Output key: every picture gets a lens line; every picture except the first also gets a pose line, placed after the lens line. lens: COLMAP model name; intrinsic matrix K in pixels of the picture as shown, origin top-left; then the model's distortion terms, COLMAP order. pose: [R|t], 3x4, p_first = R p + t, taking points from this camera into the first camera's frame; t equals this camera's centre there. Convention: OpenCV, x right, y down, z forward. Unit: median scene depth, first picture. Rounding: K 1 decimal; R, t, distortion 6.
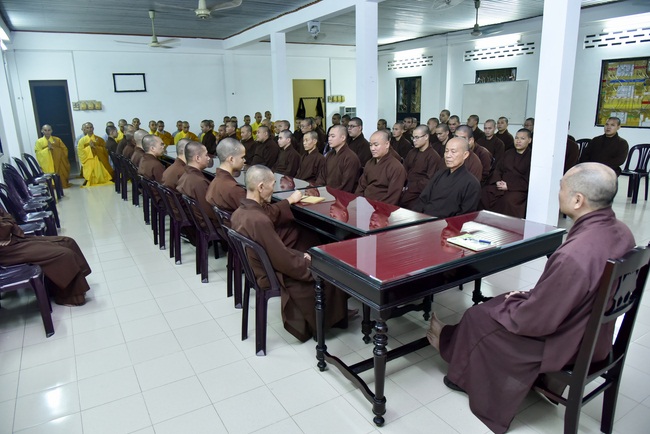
lens RADIAL K [[443.4, 0, 321.3], [0, 443.4, 218.3], [0, 0, 1]] dist [0.008265, -0.011163]
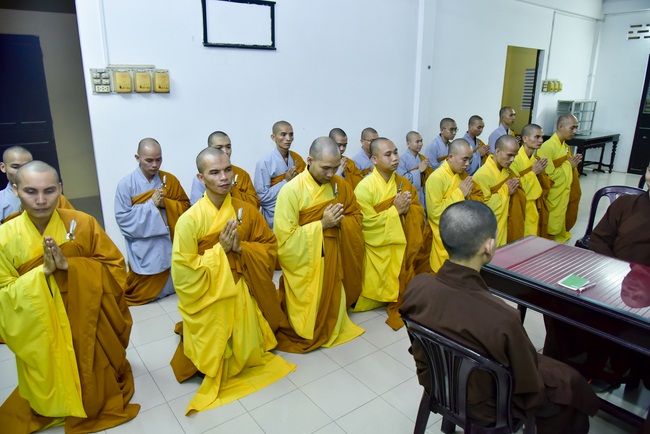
lens RADIAL K [[443.4, 0, 328.8], [0, 443.4, 217.1], [0, 0, 1]] dist [0.008265, -0.011163]
pose [[0.992044, -0.002294, 0.125869, -0.409972], [-0.000478, 0.999758, 0.021982, -0.152553], [-0.125889, -0.021867, 0.991803, 0.623990]]
